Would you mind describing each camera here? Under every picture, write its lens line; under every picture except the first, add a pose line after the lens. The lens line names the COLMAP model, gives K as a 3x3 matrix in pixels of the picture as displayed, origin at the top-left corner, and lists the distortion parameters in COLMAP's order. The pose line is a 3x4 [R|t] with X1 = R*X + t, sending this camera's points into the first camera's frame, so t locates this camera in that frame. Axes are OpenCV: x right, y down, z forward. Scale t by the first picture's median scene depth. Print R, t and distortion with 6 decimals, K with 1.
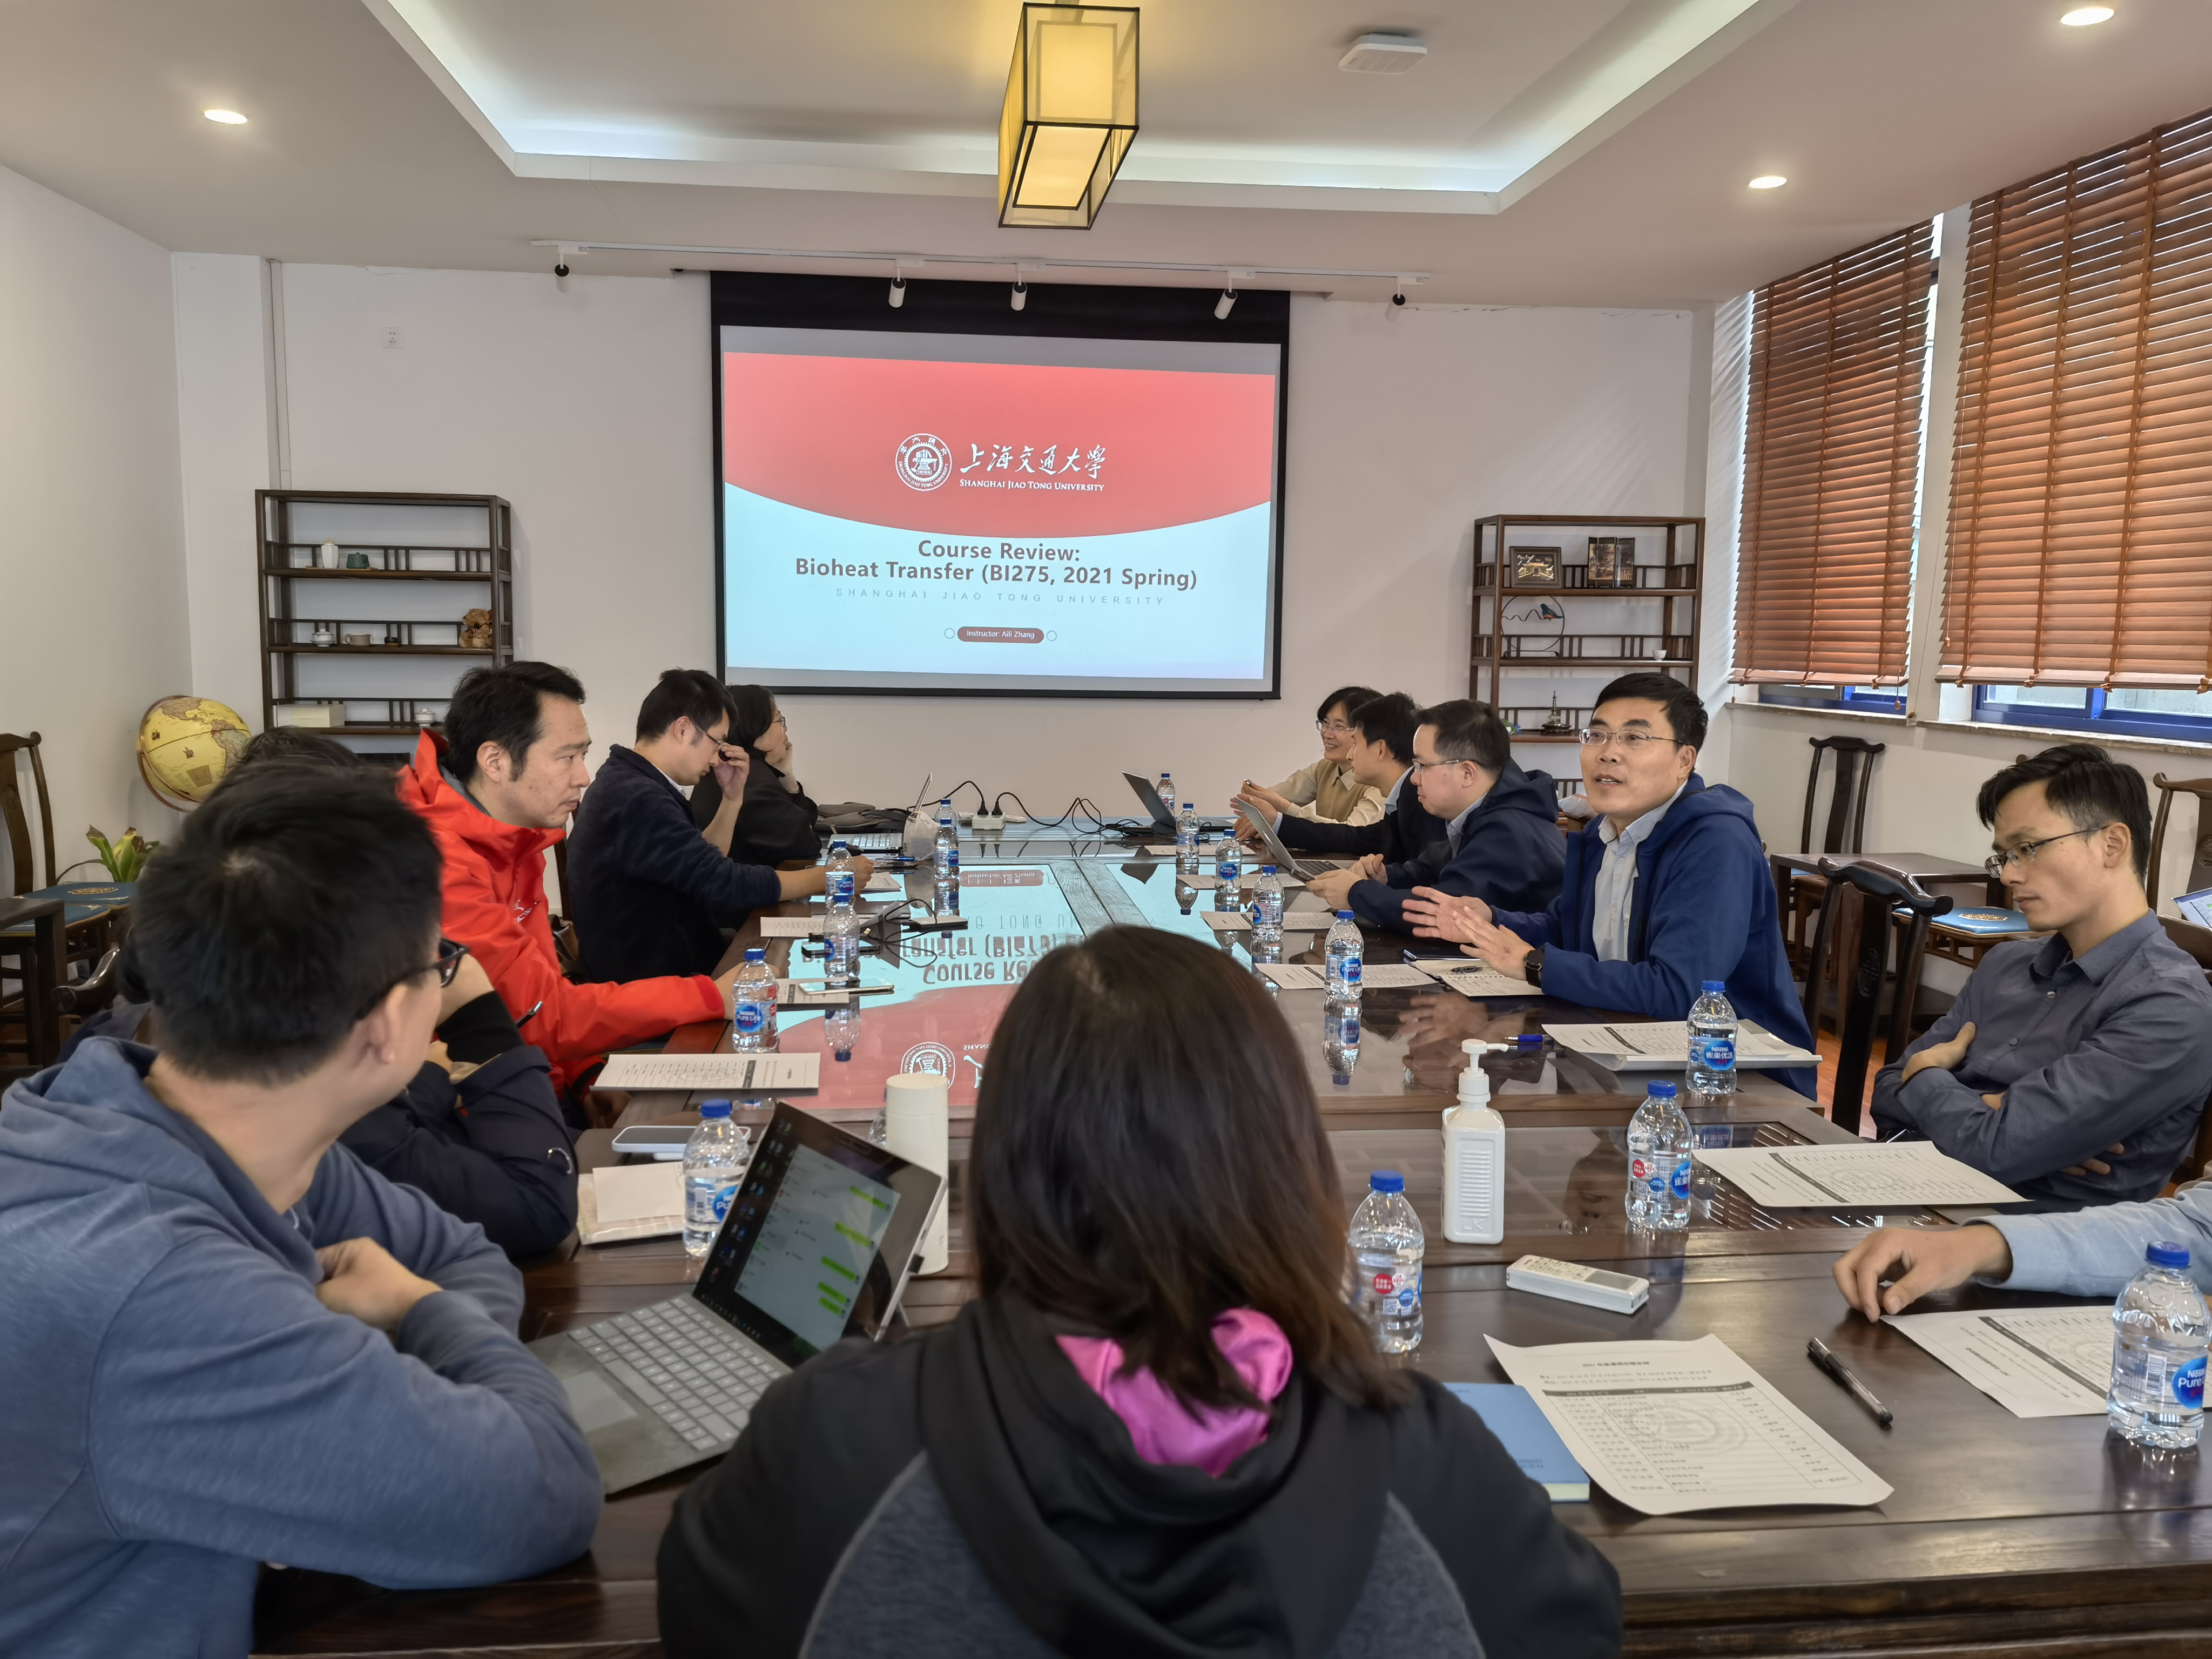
lens RADIAL K [[1748.7, 0, 1106.0], [0, 1748.7, 829.5], [0, 0, 1]] dist [0.078556, -0.130115]
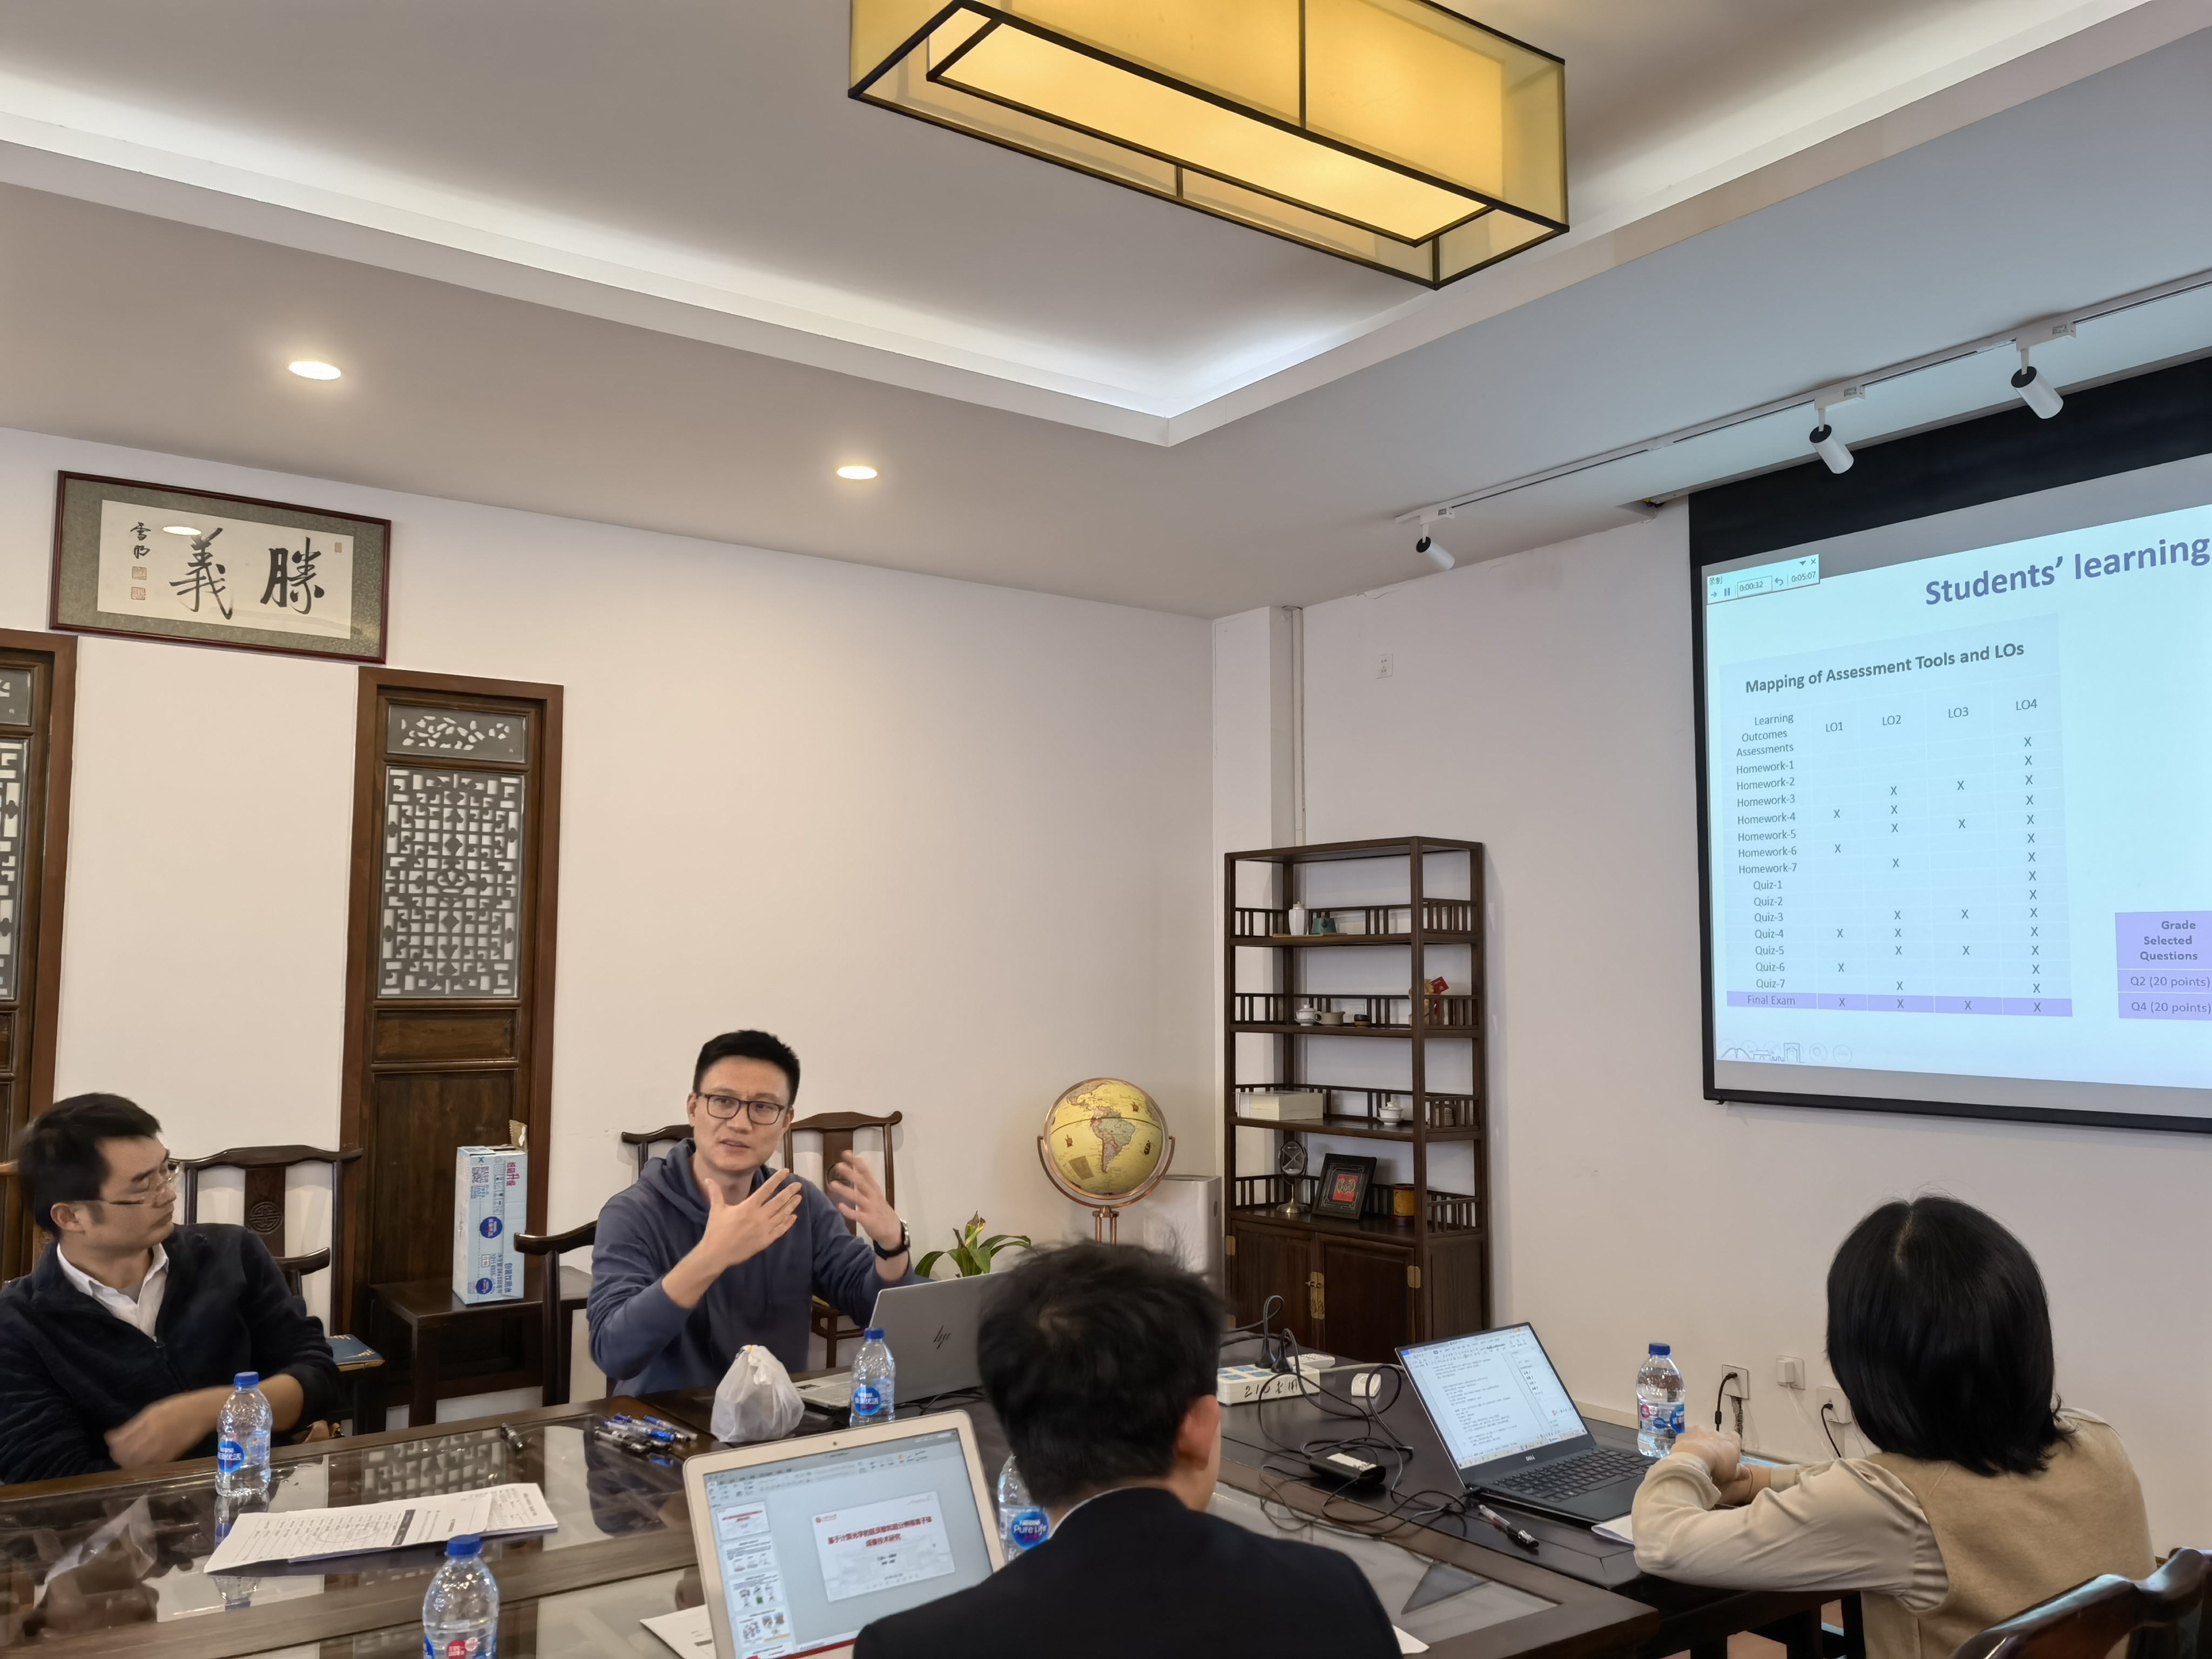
lens RADIAL K [[1748.7, 0, 1106.0], [0, 1748.7, 829.5], [0, 0, 1]] dist [0.078556, -0.130115]
pose [[0.488095, -0.085996, -0.868544, 0.261213], [-0.093703, 0.984219, -0.150107, -0.059301], [0.867746, 0.154652, 0.472334, 0.489659]]
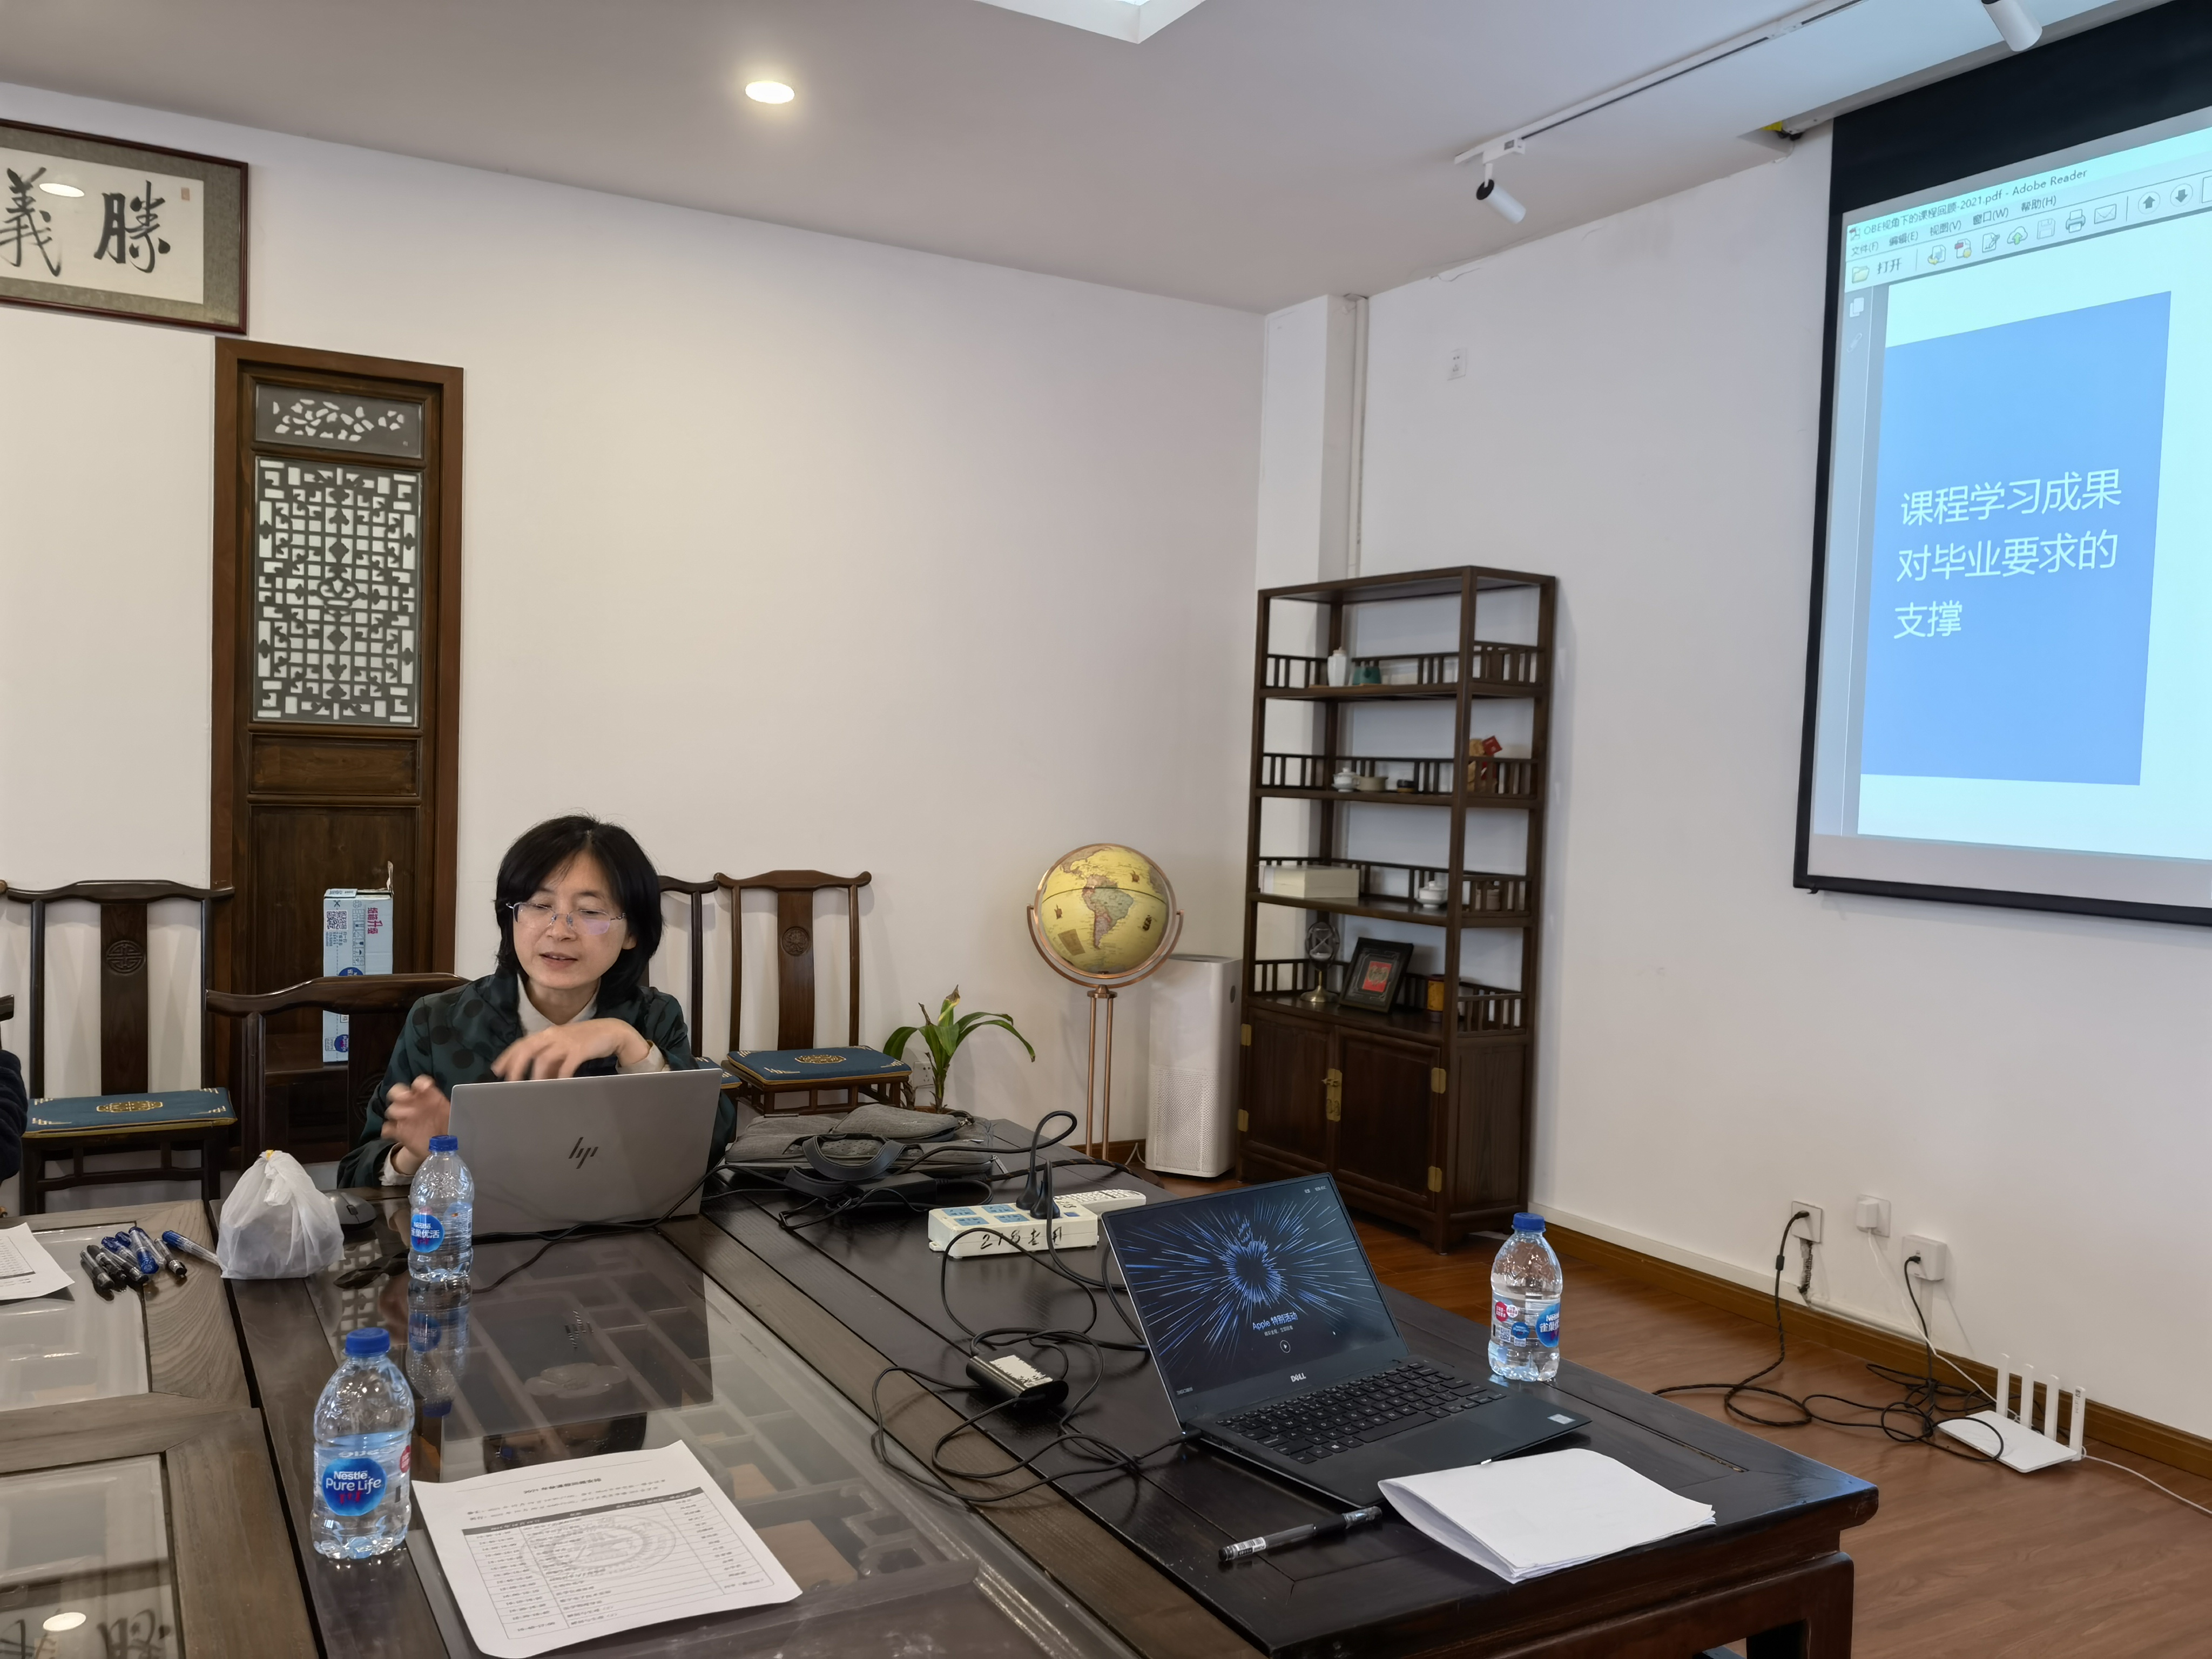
lens RADIAL K [[1756.4, 0, 1083.0], [0, 1756.4, 833.5], [0, 0, 1]] dist [0.078831, -0.113268]
pose [[0.388846, 0.039199, -0.920468, 0.201026], [-0.128345, 0.991657, -0.011988, -0.062050], [0.912319, 0.122799, 0.390633, 0.602900]]
